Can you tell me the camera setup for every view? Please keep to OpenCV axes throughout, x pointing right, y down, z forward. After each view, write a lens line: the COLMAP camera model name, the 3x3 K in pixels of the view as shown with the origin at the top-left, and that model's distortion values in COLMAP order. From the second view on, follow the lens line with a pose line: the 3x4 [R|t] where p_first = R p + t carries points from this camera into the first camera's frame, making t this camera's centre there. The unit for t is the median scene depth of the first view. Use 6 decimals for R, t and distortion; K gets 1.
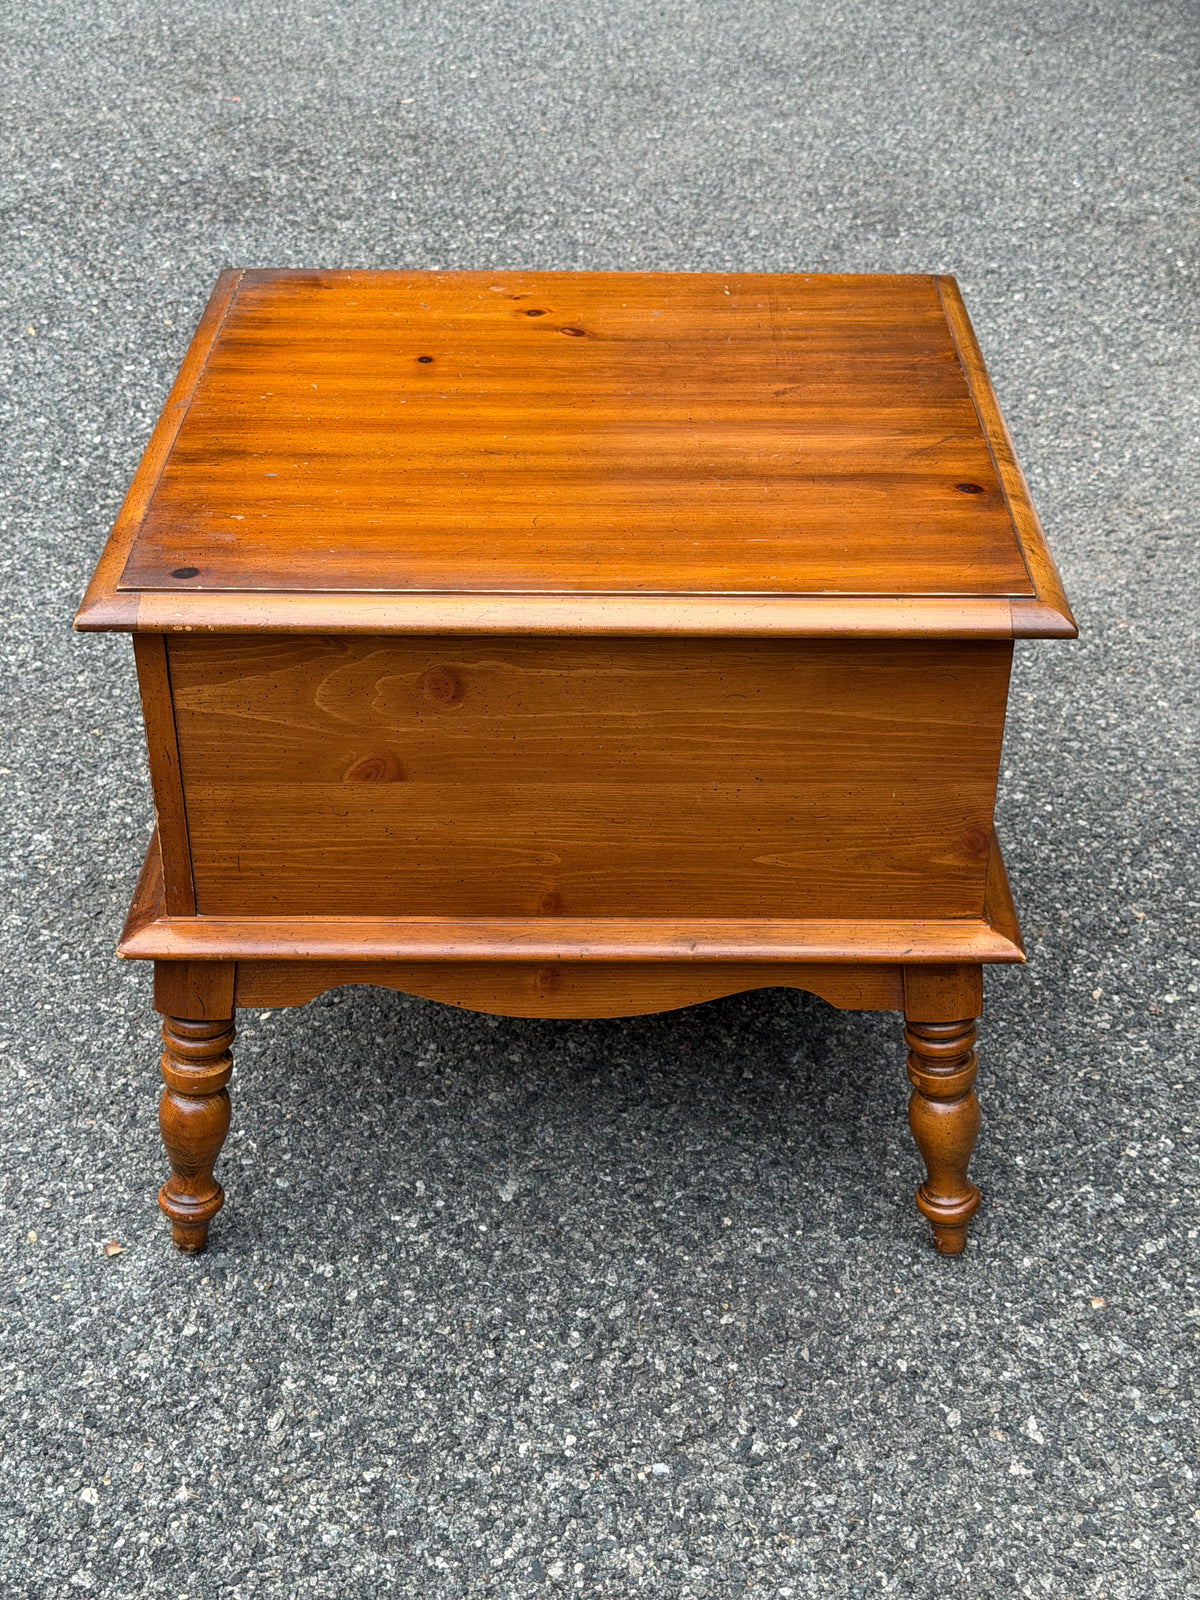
lens RADIAL K [[2261.2, 0, 600.0], [0, 2261.2, 800.0], [0, 0, 1]] dist [0.199820, -0.459888]
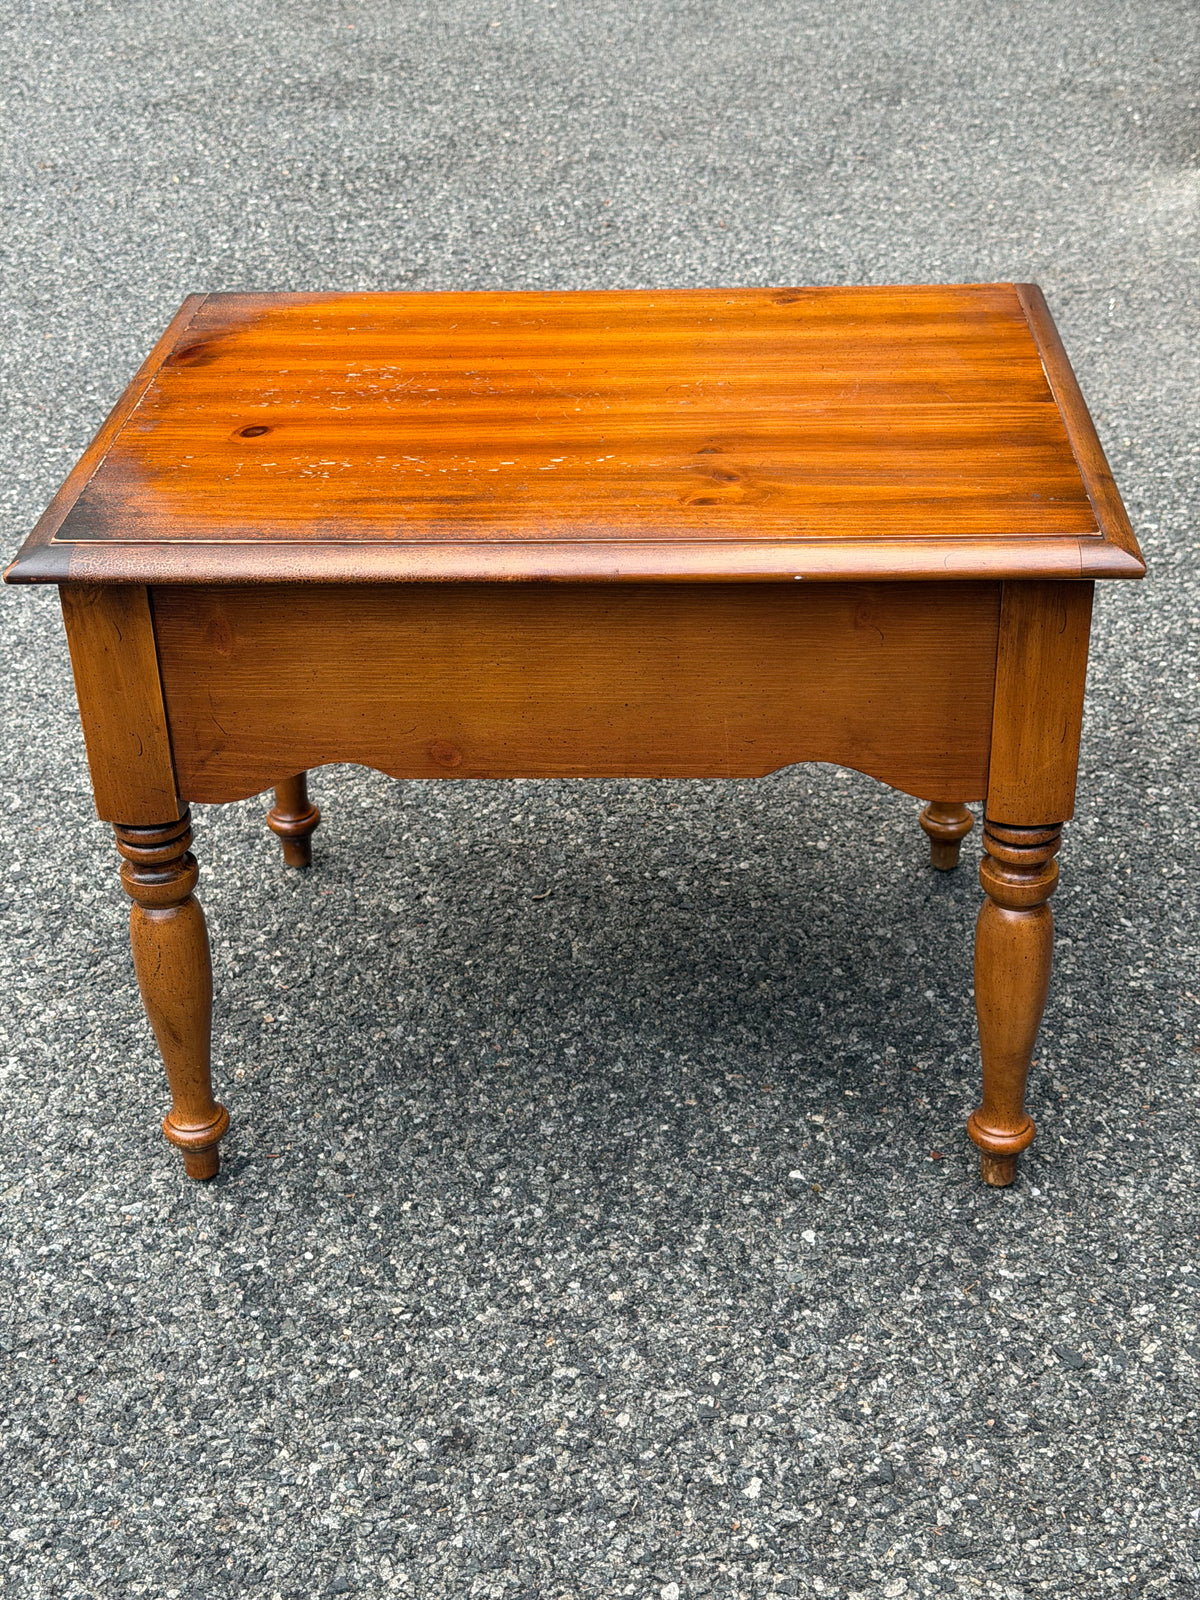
lens RADIAL K [[2261.2, 0, 600.0], [0, 2261.2, 800.0], [0, 0, 1]] dist [0.199820, -0.459888]
pose [[0.997819, -0.004376, -0.065869, 0.055709], [0.002374, 0.999533, -0.030450, 0.156990], [0.065972, 0.030228, 0.997364, -0.192254]]
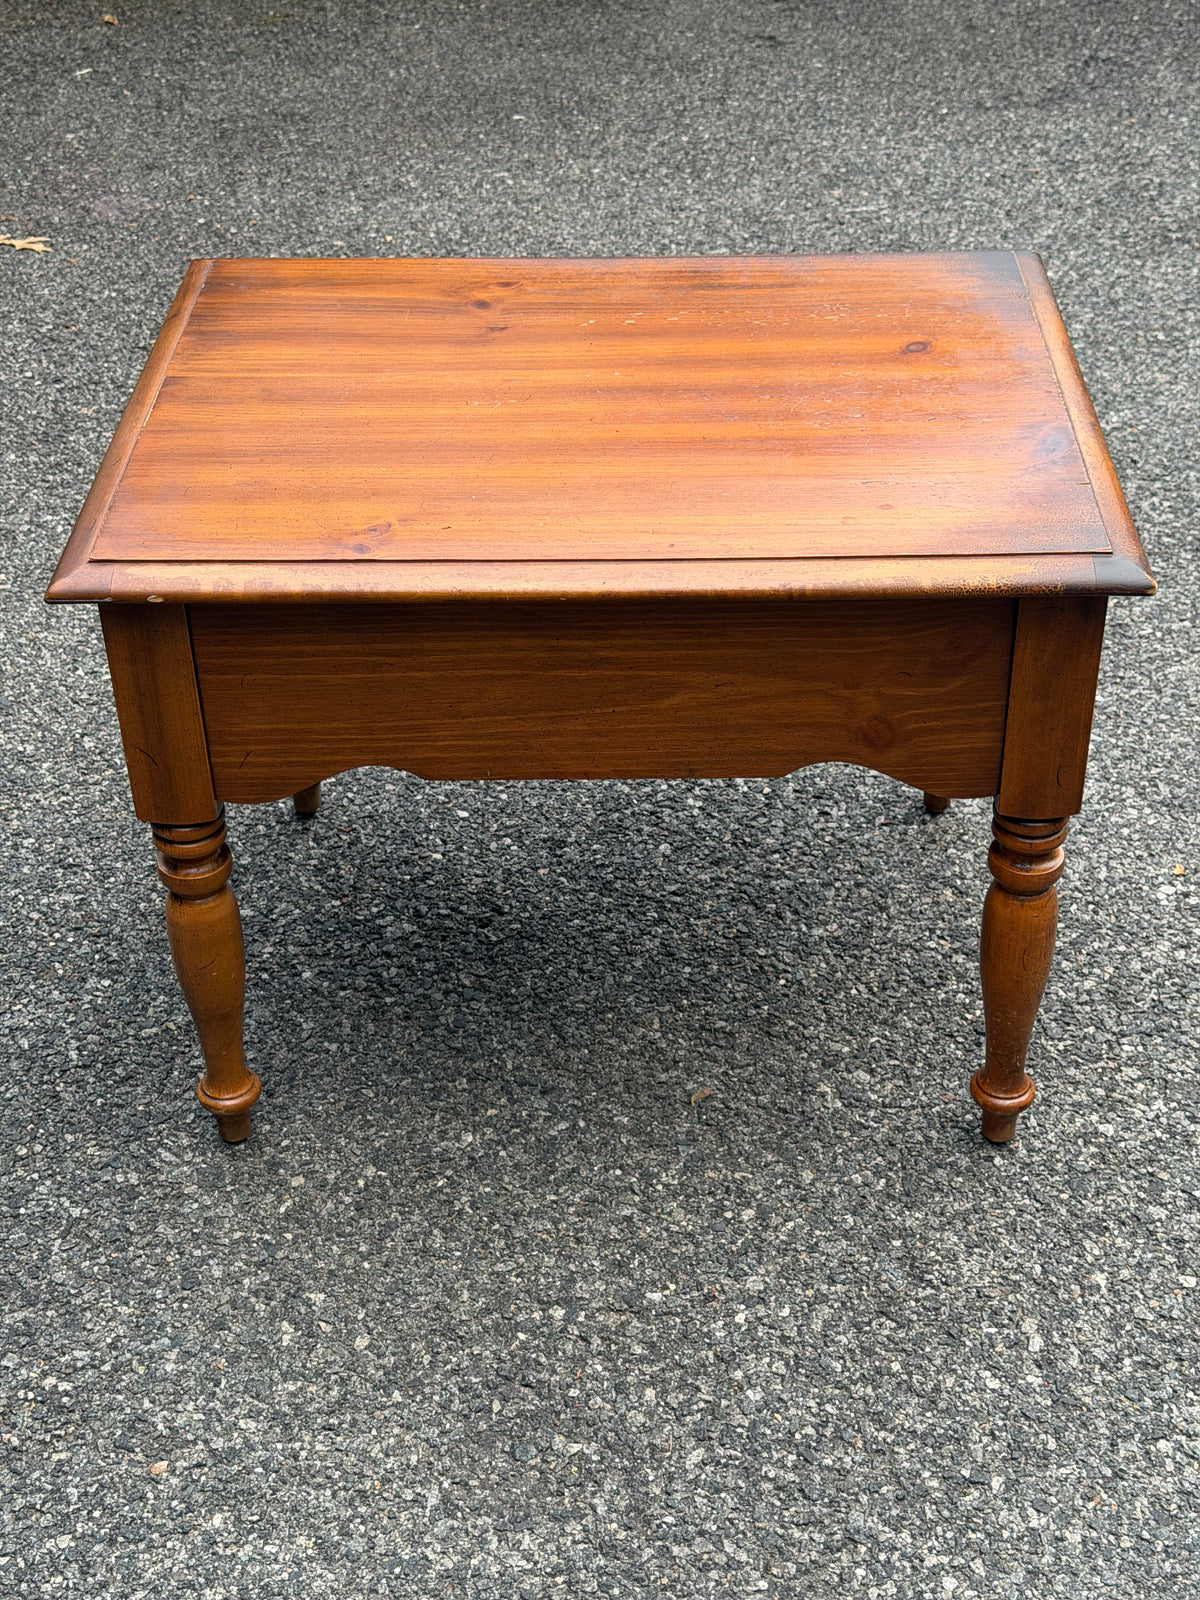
lens RADIAL K [[2261.2, 0, 600.0], [0, 2261.2, 800.0], [0, 0, 1]] dist [0.199820, -0.459888]
pose [[-0.999513, -0.007355, 0.030326, 0.009431], [0.024928, 0.396397, 0.917741, -0.342299], [-0.018771, 0.918050, -0.396020, 0.539605]]
